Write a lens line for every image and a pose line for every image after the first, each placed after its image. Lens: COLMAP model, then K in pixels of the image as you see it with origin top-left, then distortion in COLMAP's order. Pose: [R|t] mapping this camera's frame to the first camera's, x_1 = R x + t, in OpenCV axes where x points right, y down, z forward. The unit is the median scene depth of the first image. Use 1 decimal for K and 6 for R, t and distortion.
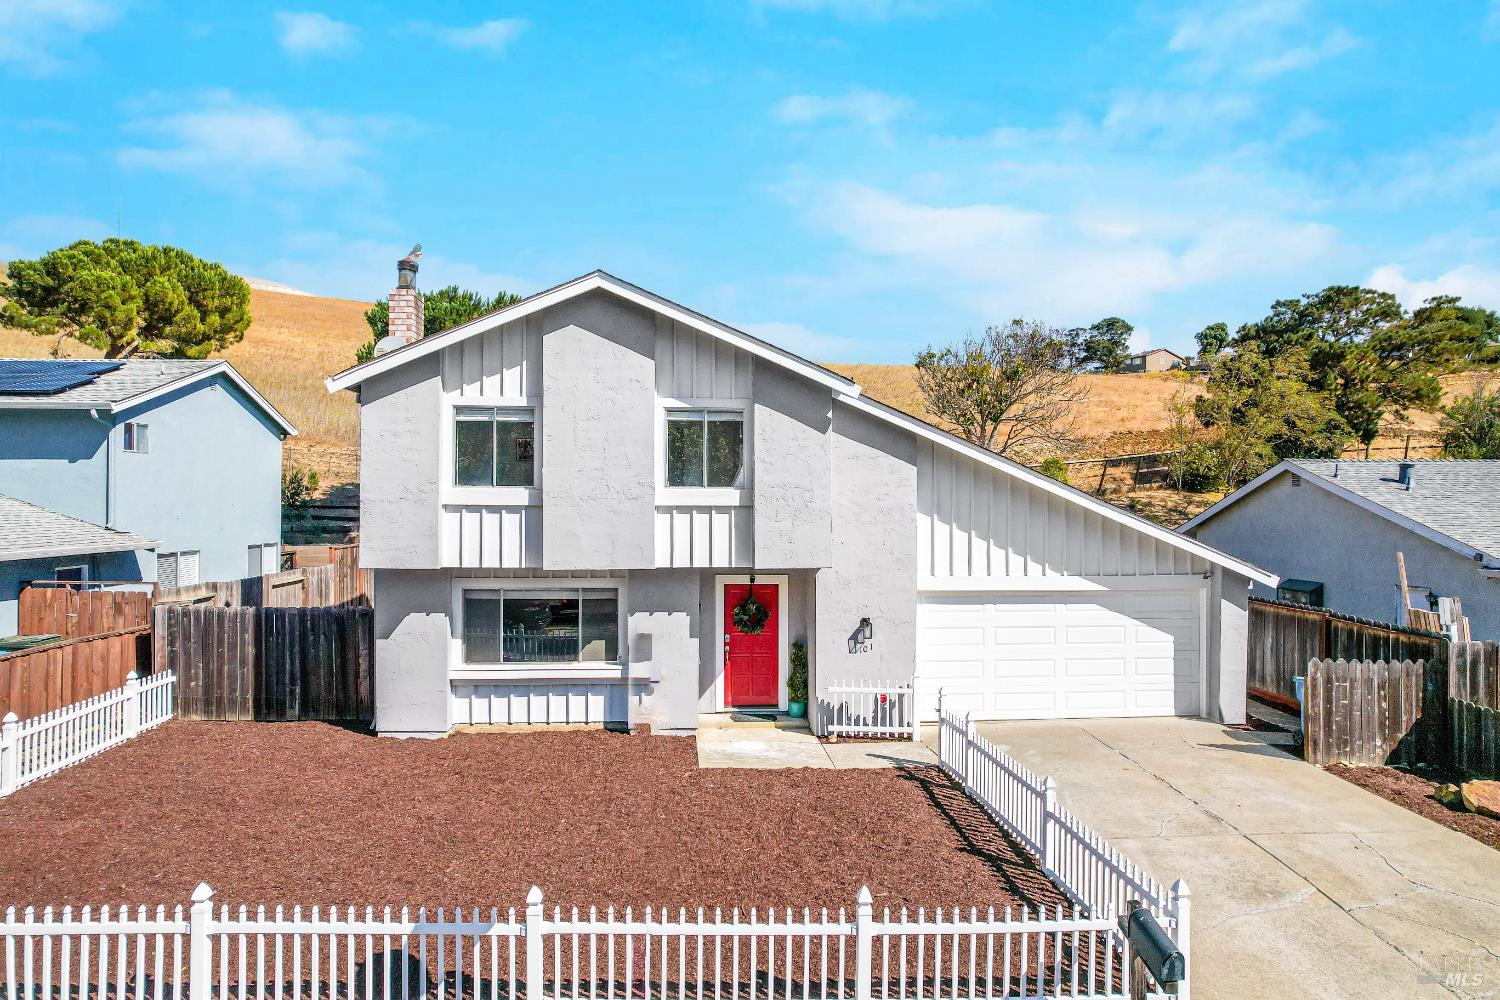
lens RADIAL K [[966.1, 0, 750.0], [0, 966.1, 500.0], [0, 0, 1]] dist [-0.067540, 0.055002]
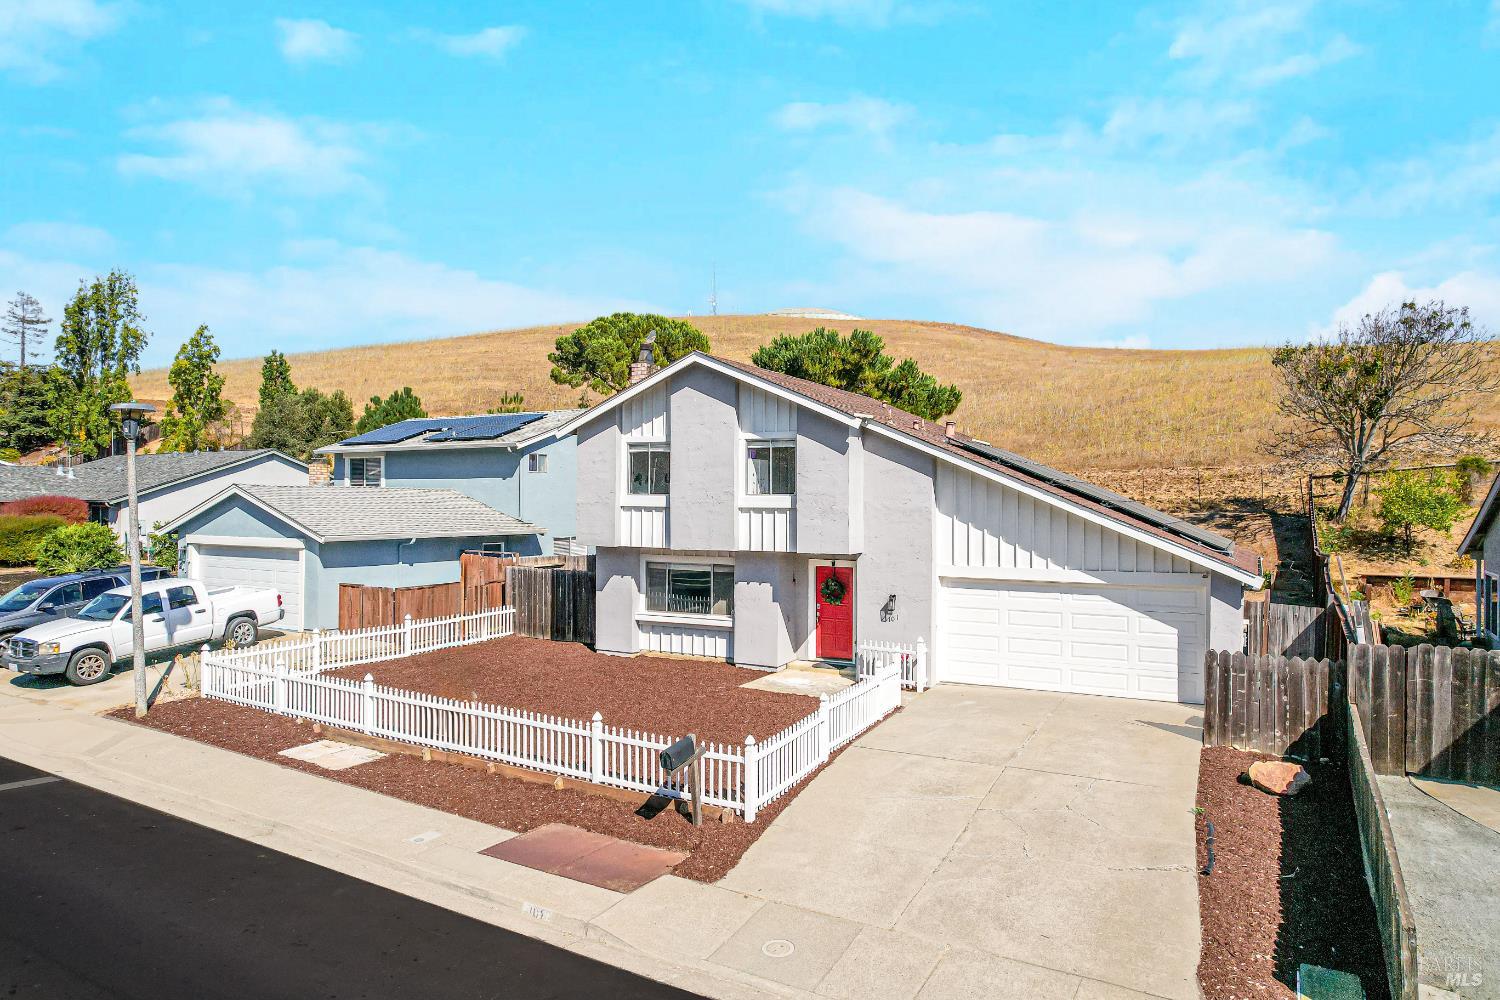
lens RADIAL K [[966.1, 0, 750.0], [0, 966.1, 500.0], [0, 0, 1]] dist [-0.067540, 0.055002]
pose [[0.839565, 0.000479, -0.543259, 0.671016], [-0.001861, 0.999996, -0.001993, -0.002424], [0.543256, 0.002684, 0.839563, -0.198032]]
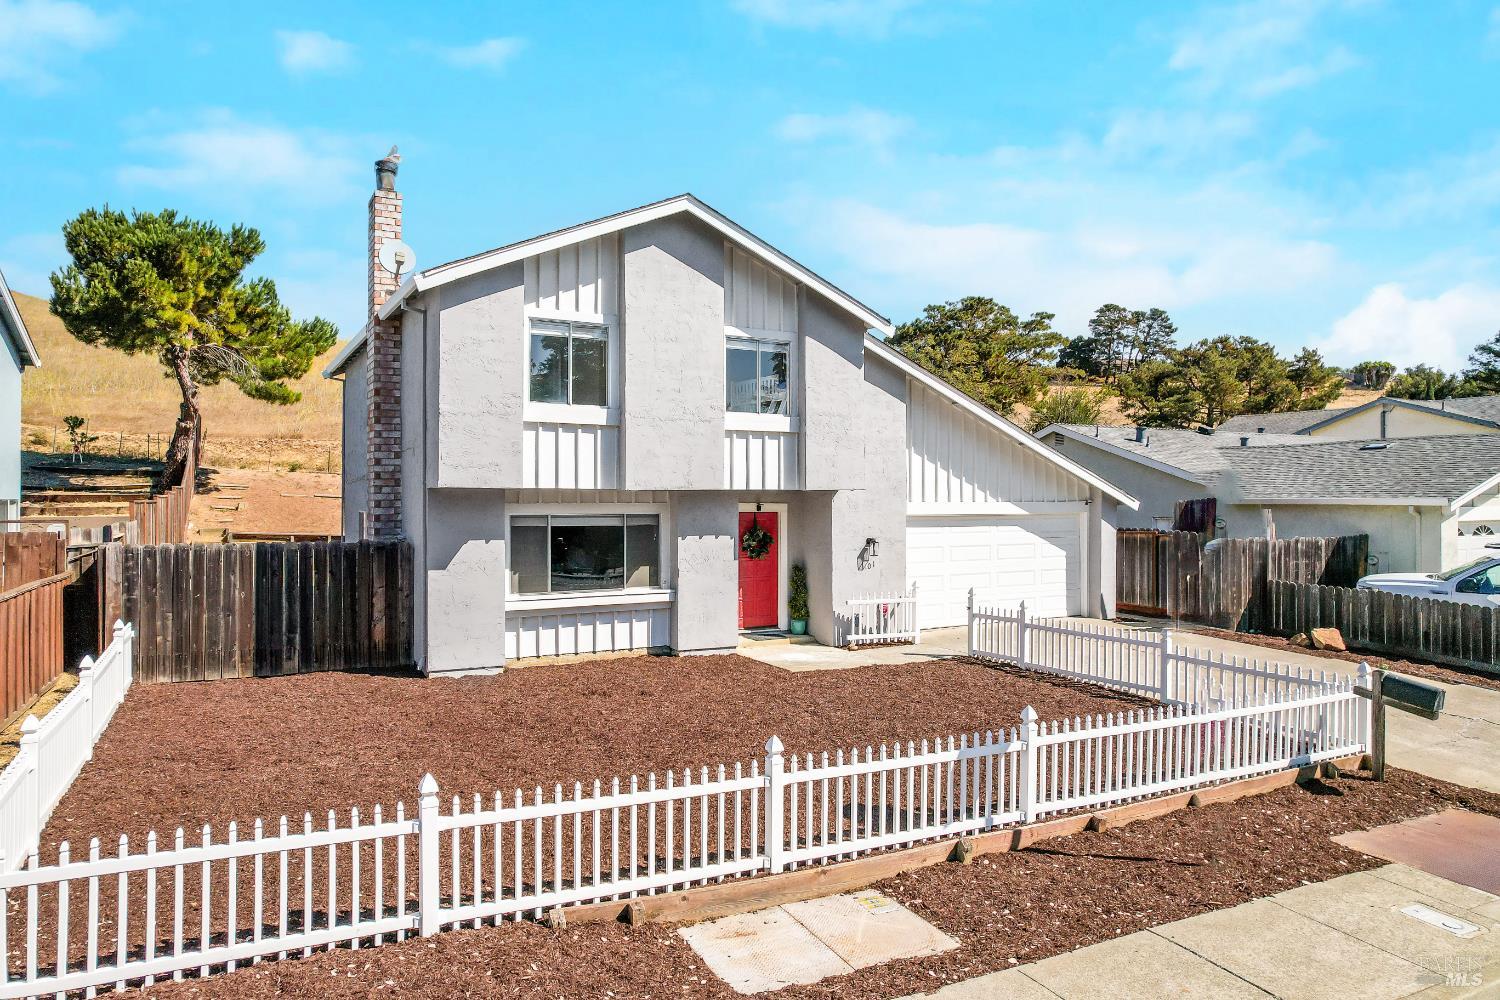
lens RADIAL K [[966.1, 0, 750.0], [0, 966.1, 500.0], [0, 0, 1]] dist [-0.067540, 0.055002]
pose [[0.907154, -0.004272, 0.420777, -0.481234], [0.001115, 0.999969, 0.007748, 0.070317], [-0.420797, -0.006560, 0.907131, 0.045405]]
